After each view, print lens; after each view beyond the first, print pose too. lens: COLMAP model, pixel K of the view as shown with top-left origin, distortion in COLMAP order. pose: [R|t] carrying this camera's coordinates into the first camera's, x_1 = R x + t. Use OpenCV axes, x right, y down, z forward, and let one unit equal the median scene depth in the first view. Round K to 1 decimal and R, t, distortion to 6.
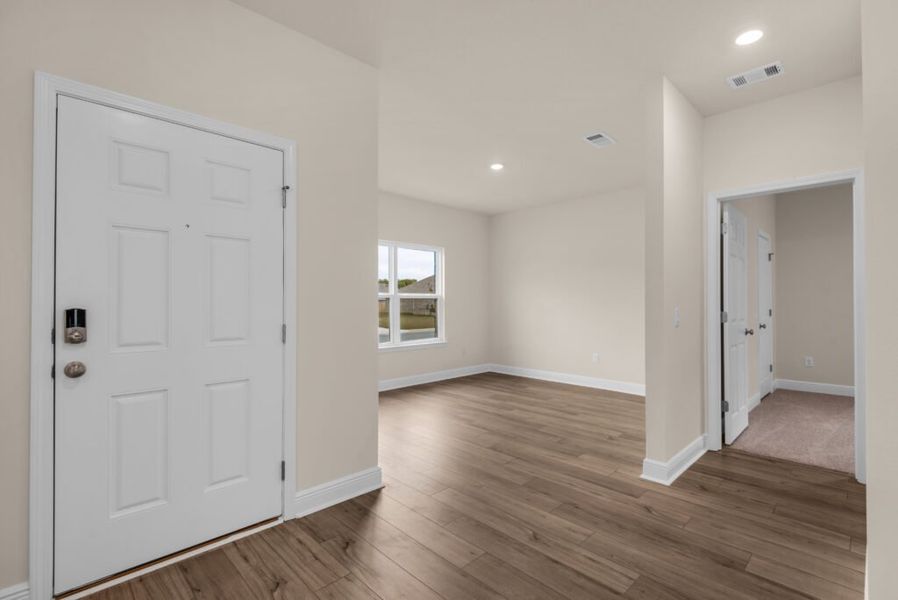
lens RADIAL K [[417.8, 0, 450.6], [0, 417.8, 299.4], [0, 0, 1]] dist [-0.000575, -0.001772]
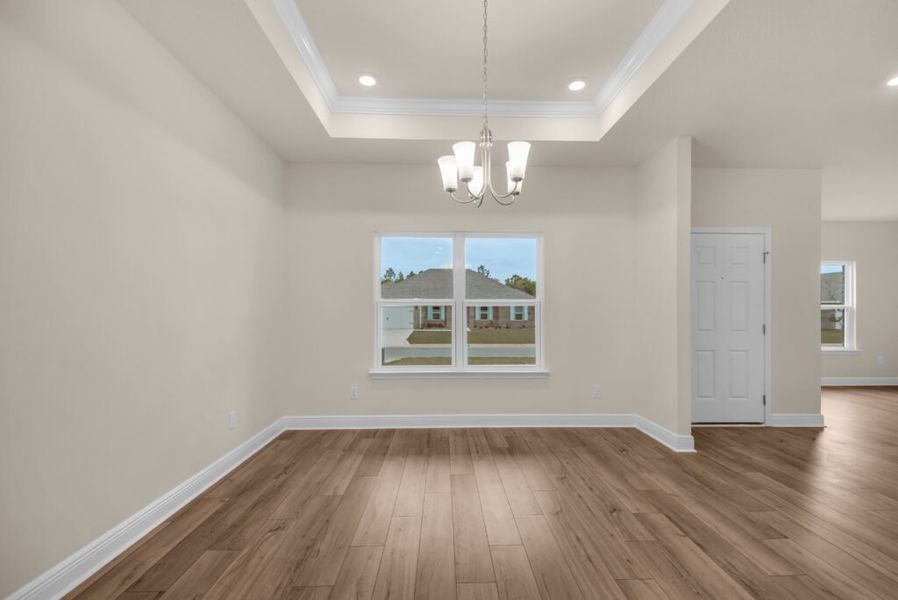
lens RADIAL K [[417.8, 0, 454.2], [0, 417.8, 306.1], [0, 0, 1]] dist [-0.000575, -0.001772]
pose [[0.738783, 0.001638, -0.673942, -0.159023], [-0.002751, 0.999996, -0.000585, -0.018734], [0.673938, 0.002286, 0.738784, -1.369801]]
